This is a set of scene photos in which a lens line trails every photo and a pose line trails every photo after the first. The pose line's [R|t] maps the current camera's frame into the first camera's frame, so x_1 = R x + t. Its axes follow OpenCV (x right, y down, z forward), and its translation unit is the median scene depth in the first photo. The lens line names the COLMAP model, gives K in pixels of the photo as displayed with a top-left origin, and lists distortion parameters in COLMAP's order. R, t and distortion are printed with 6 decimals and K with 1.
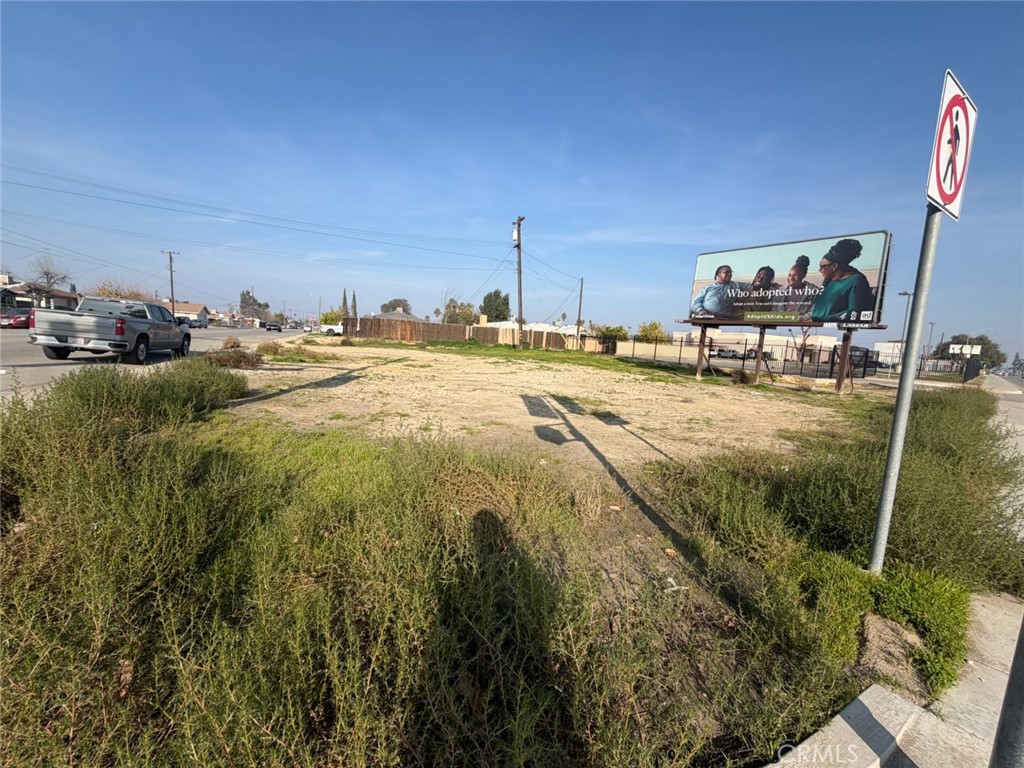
lens RADIAL K [[405.4, 0, 509.4], [0, 405.4, 382.9], [0, 0, 1]] dist [-0.000243, 0.000176]
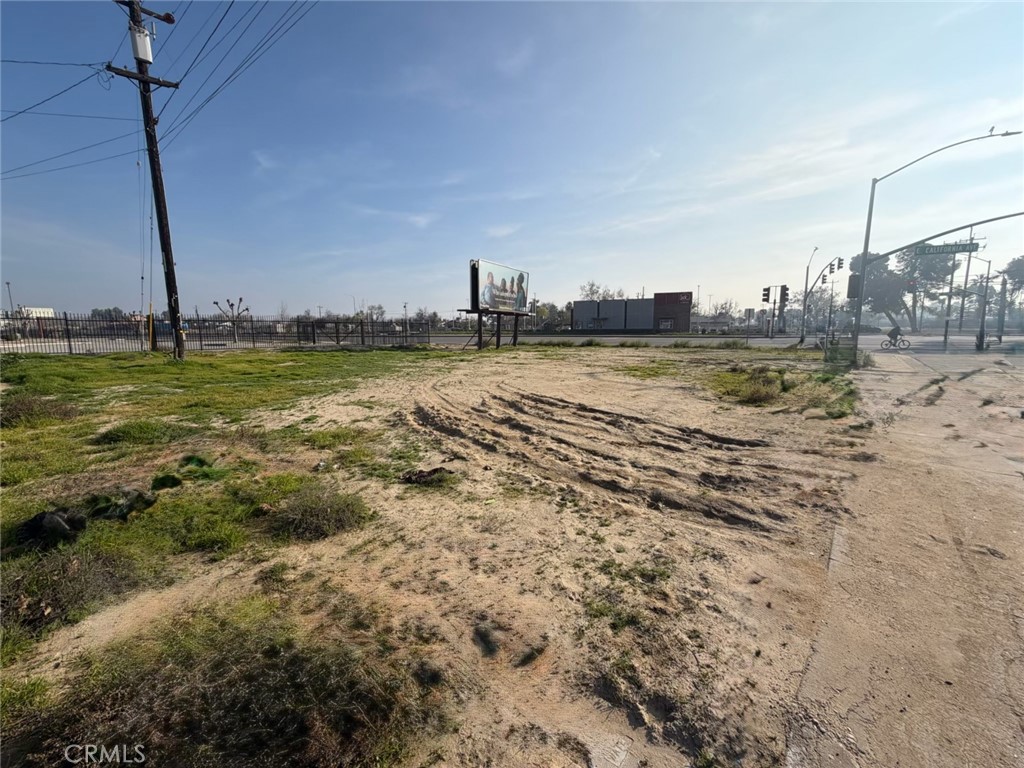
lens RADIAL K [[405.4, 0, 509.4], [0, 405.4, 382.9], [0, 0, 1]] dist [-0.000243, 0.000176]
pose [[-0.433315, -0.184889, 0.882074, -0.856056], [0.071215, 0.968646, 0.238020, -0.236320], [-0.898425, 0.165955, -0.406561, 1.555711]]
